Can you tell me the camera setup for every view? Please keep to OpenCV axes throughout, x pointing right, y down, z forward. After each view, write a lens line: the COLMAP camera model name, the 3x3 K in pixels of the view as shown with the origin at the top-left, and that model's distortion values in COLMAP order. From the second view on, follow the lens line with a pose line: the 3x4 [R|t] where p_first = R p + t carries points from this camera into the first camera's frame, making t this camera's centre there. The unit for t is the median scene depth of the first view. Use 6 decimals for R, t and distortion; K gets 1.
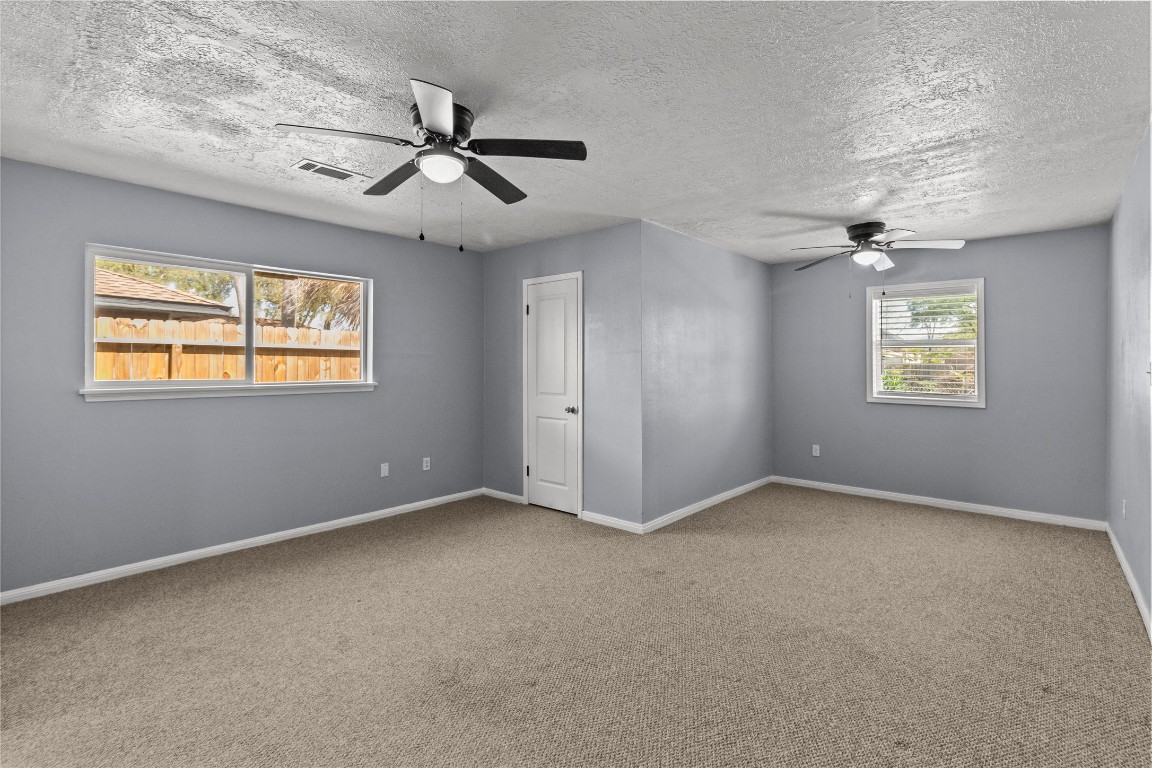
lens RADIAL K [[538.6, 0, 574.8], [0, 538.6, 360.4], [0, 0, 1]] dist [0.030784, -0.000066]
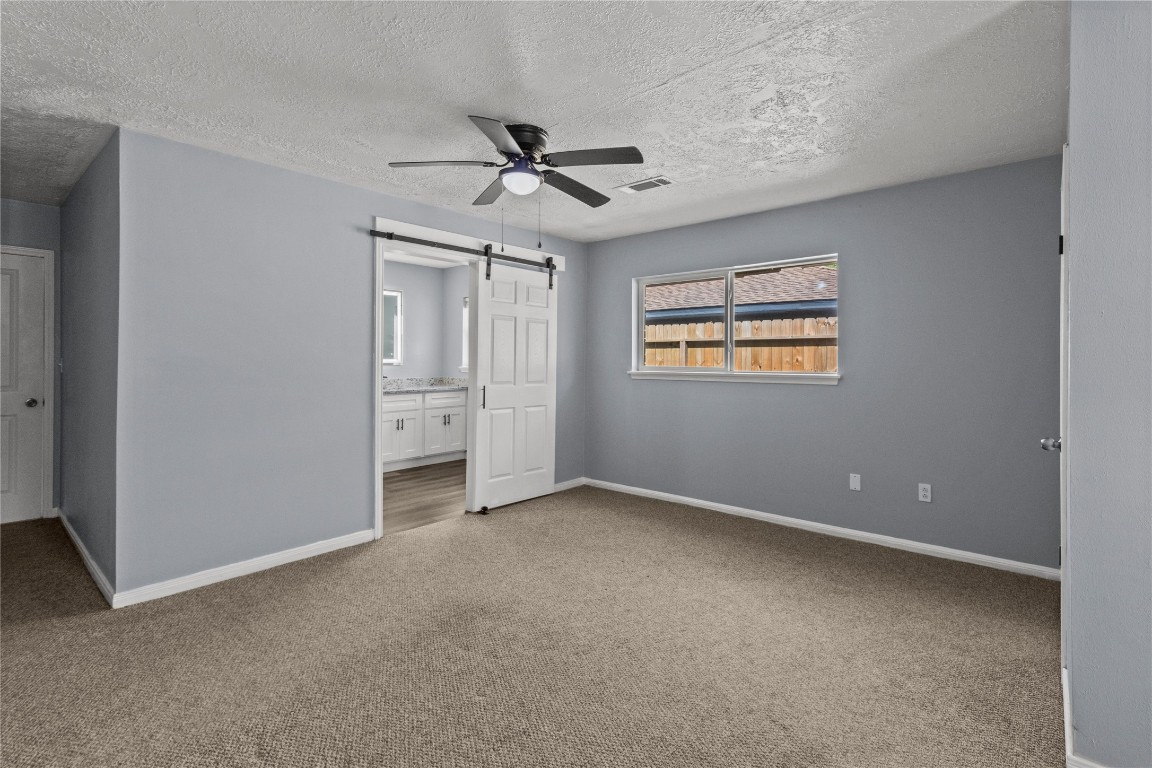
lens RADIAL K [[538.6, 0, 574.8], [0, 538.6, 360.4], [0, 0, 1]] dist [0.030784, -0.000066]
pose [[0.000734, -0.000525, -1.000000, 0.590416], [0.014364, 0.999897, -0.000515, 0.015293], [0.999897, -0.014364, 0.000741, 0.720717]]
